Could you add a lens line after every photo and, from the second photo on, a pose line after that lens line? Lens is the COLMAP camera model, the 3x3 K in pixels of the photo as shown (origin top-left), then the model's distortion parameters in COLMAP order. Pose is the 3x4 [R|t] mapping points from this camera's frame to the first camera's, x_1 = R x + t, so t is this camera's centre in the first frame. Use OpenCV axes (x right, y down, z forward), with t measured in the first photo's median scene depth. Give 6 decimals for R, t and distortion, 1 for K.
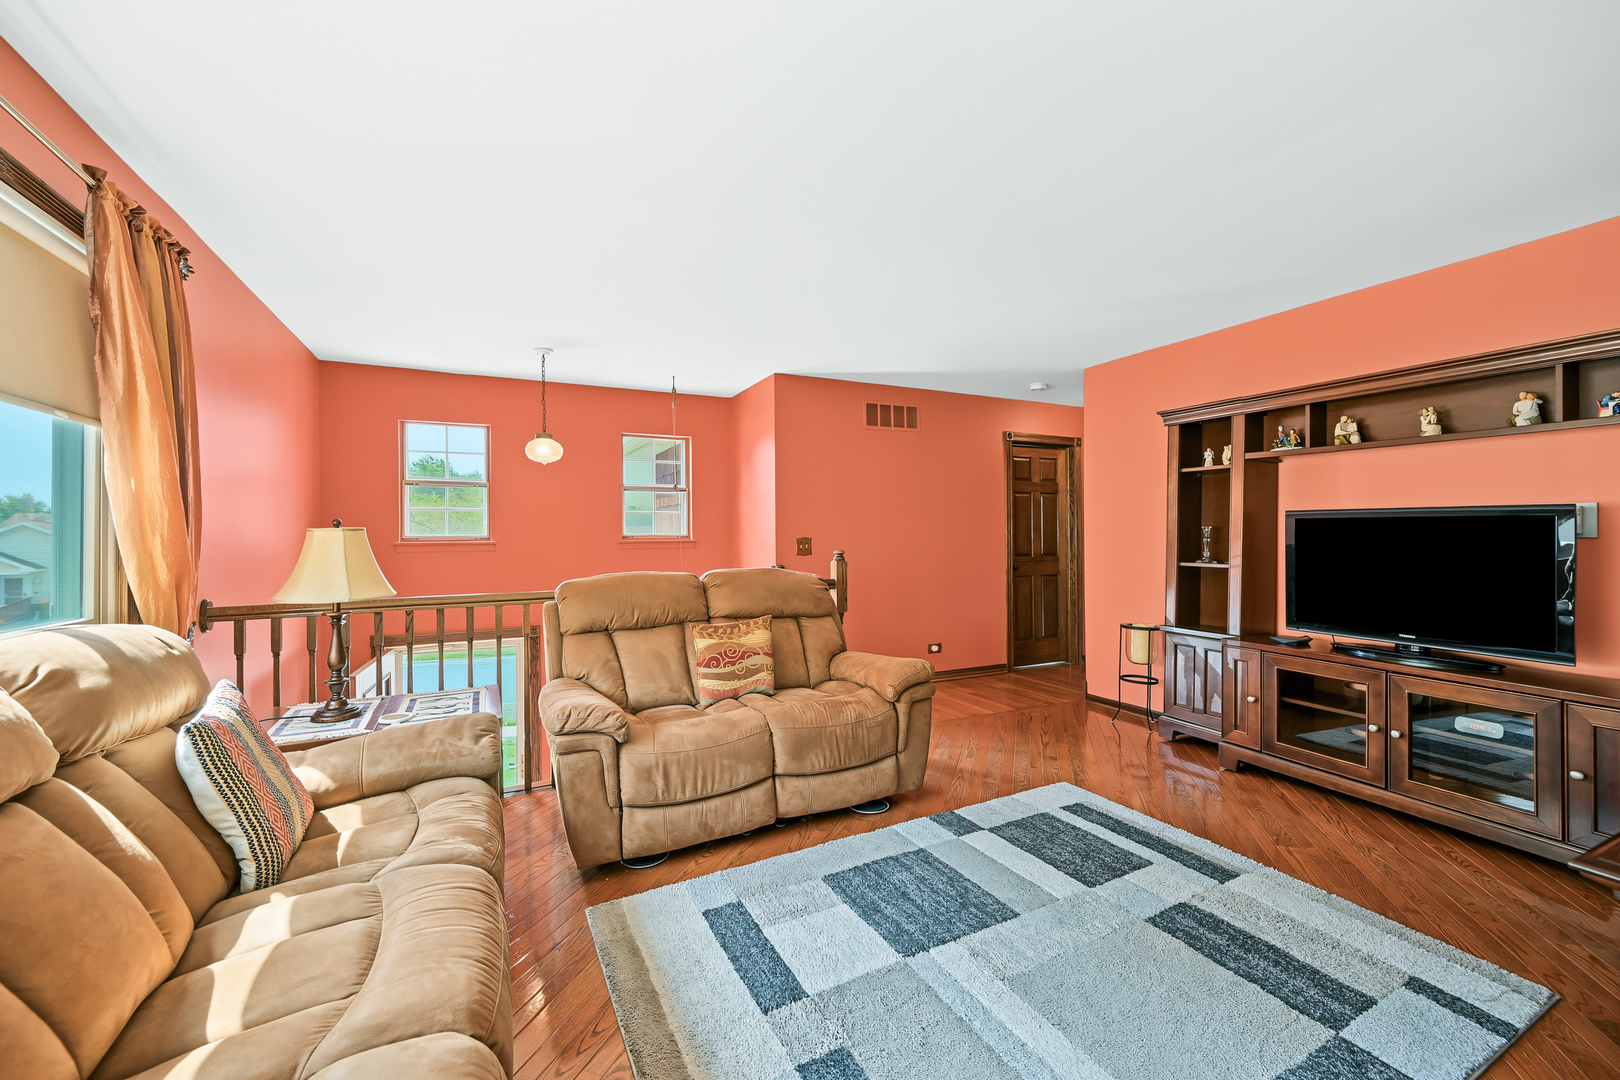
lens RADIAL K [[653.3, 0, 808.4], [0, 653.3, 538.1], [0, 0, 1]] dist [-0.000683, -0.000683]
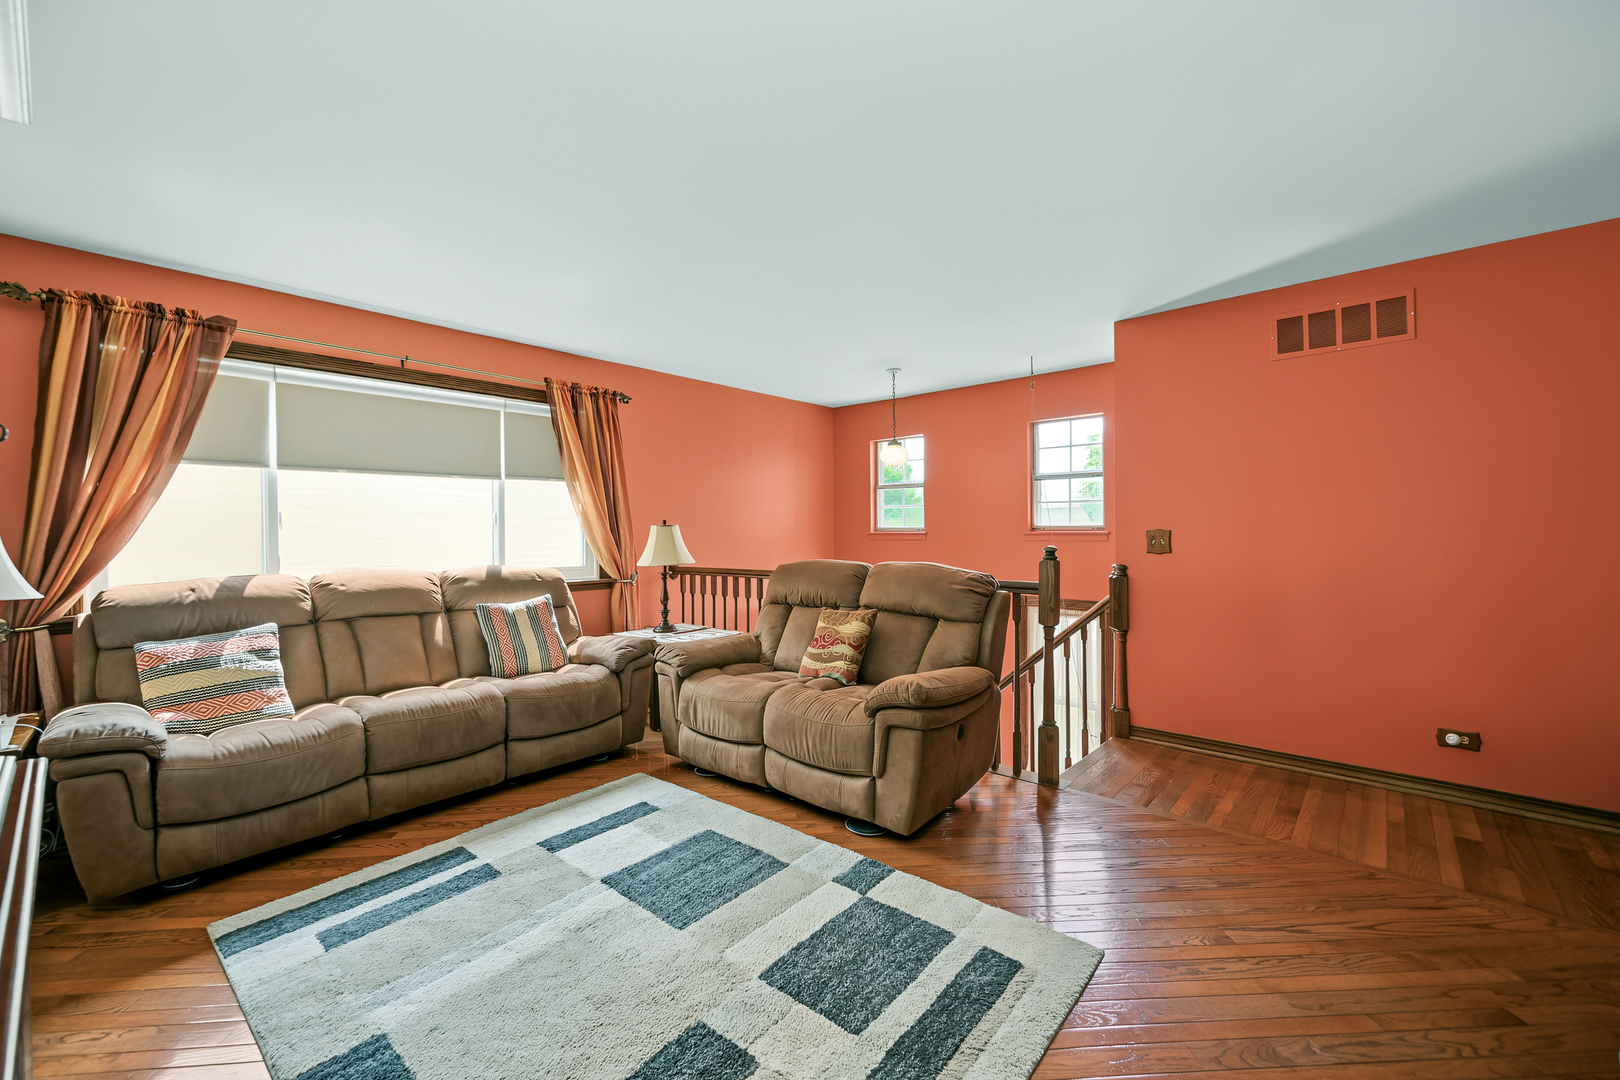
lens RADIAL K [[653.3, 0, 797.3], [0, 653.3, 535.2], [0, 0, 1]] dist [-0.000683, -0.000683]
pose [[0.372559, 0.013287, -0.927913, 0.863694], [0.001306, 0.999889, 0.014842, -0.010048], [0.928007, -0.006741, 0.372501, 0.549292]]
